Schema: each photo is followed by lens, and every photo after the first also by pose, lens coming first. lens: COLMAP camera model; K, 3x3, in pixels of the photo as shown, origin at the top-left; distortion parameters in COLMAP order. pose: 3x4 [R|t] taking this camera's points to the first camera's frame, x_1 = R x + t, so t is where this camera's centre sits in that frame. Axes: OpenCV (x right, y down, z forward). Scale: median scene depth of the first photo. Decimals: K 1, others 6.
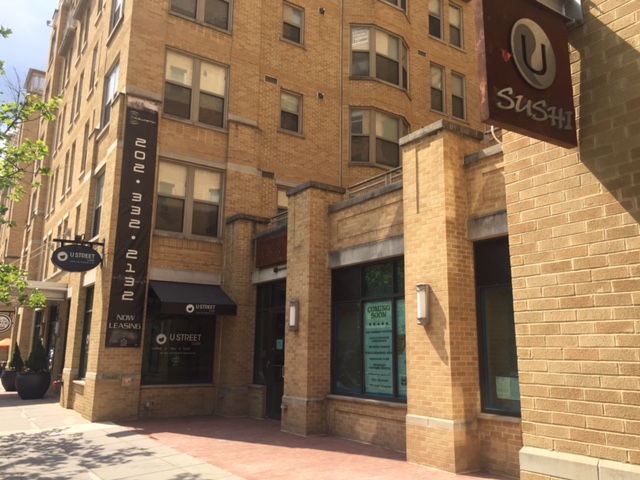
lens RADIAL K [[553.7, 0, 321.6], [0, 553.7, 240.4], [0, 0, 1]] dist [0.068888, -0.081905]
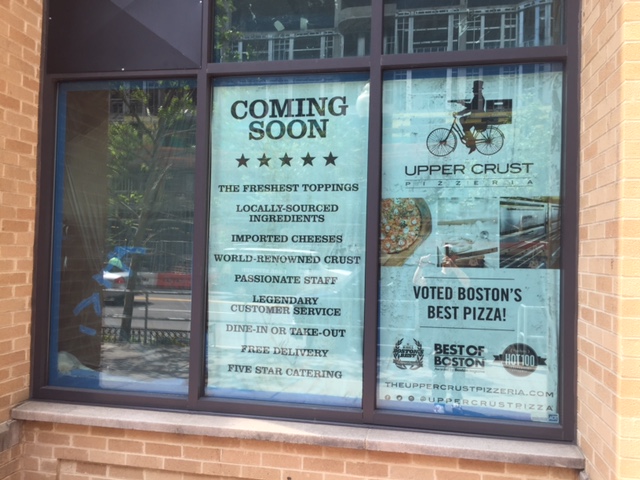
lens RADIAL K [[553.7, 0, 319.8], [0, 553.7, 239.4], [0, 0, 1]] dist [0.068888, -0.081905]
pose [[0.705361, 0.018021, 0.708619, -0.076283], [-0.152848, 0.980027, 0.127222, 0.130973], [-0.692172, -0.198048, 0.694027, 0.676303]]
